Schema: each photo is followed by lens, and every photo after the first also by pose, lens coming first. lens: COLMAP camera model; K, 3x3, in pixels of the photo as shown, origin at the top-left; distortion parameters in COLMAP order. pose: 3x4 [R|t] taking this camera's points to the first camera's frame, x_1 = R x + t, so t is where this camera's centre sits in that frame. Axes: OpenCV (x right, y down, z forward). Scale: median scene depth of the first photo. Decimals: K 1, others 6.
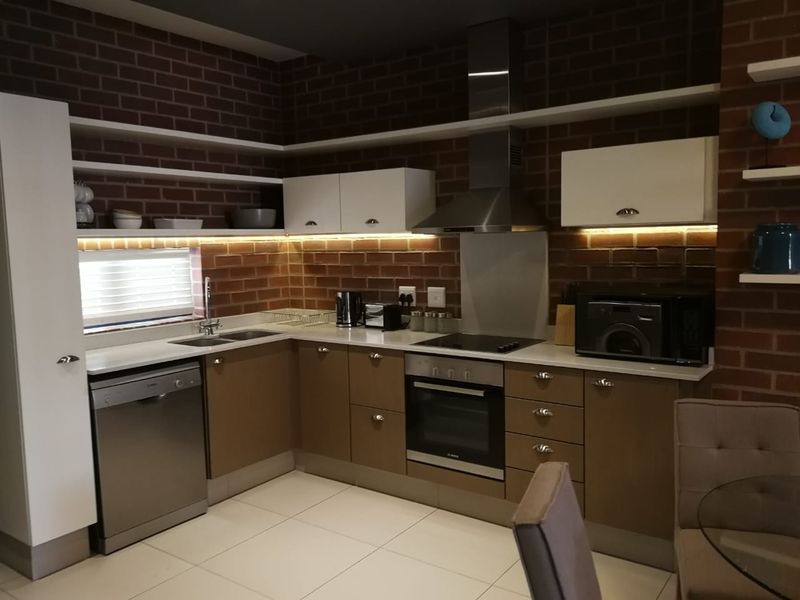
lens RADIAL K [[650.1, 0, 395.4], [0, 650.1, 305.2], [0, 0, 1]] dist [0.051859, -0.037332]
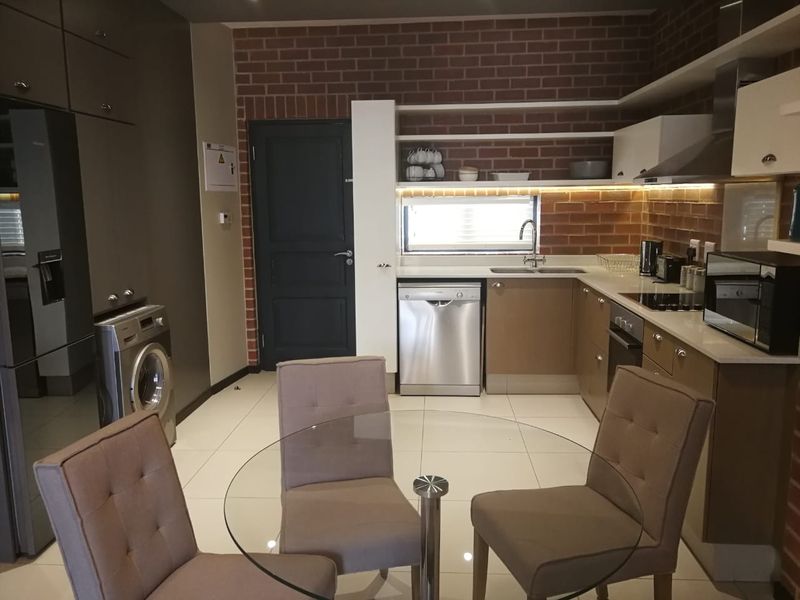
lens RADIAL K [[650.1, 0, 395.8], [0, 650.1, 300.1], [0, 0, 1]] dist [0.051859, -0.037332]
pose [[0.545498, 0.148673, -0.824820, 0.601699], [-0.088499, 0.988857, 0.119711, -0.018092], [0.833426, 0.007694, 0.552577, 0.113613]]
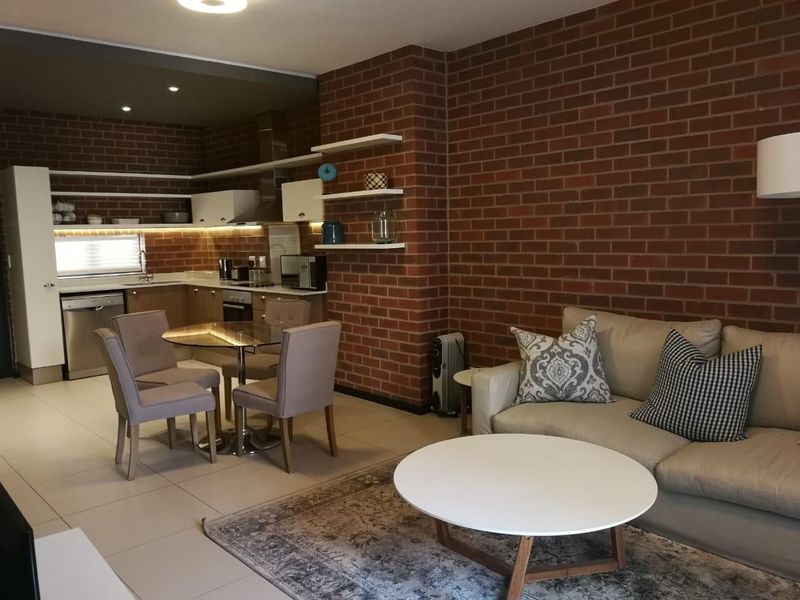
lens RADIAL K [[650.1, 0, 394.9], [0, 650.1, 301.2], [0, 0, 1]] dist [0.051859, -0.037332]
pose [[0.980047, 0.015065, -0.198192, 0.764585], [-0.013671, 0.999871, 0.008401, 0.074117], [0.198293, -0.005523, 0.980127, -0.654163]]
